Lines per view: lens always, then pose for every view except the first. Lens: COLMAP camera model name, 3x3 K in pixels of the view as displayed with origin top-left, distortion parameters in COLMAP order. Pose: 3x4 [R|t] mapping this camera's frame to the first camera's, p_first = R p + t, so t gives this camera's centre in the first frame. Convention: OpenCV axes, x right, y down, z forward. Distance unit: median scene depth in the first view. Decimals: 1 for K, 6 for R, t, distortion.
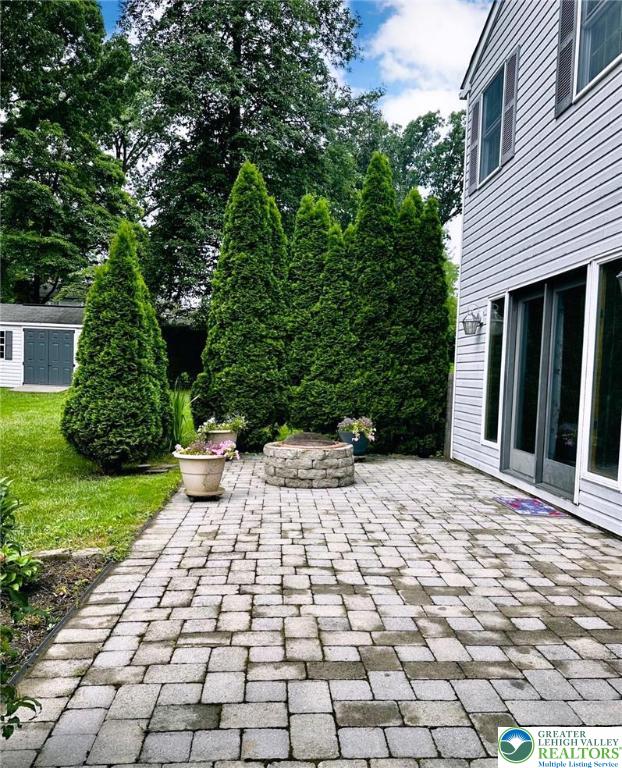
lens RADIAL K [[576.4, 0, 311.8], [0, 576.4, 388.3], [0, 0, 1]] dist [0.060816, 0.001285]
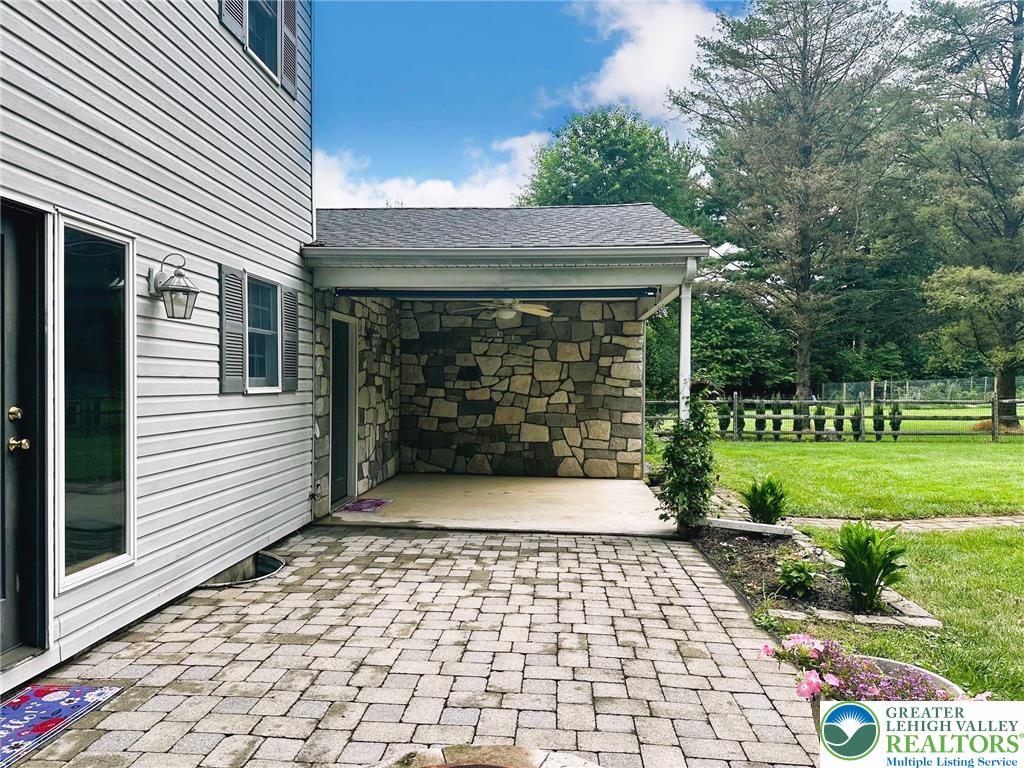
lens RADIAL K [[728.4, 0, 508.6], [0, 728.4, 384.7], [0, 0, 1]] dist [-0.011274, -0.003069]
pose [[-0.991274, -0.029063, 0.128573, -0.074712], [-0.025058, 0.999153, 0.032652, -0.114314], [-0.129413, 0.029145, -0.991162, 2.262755]]
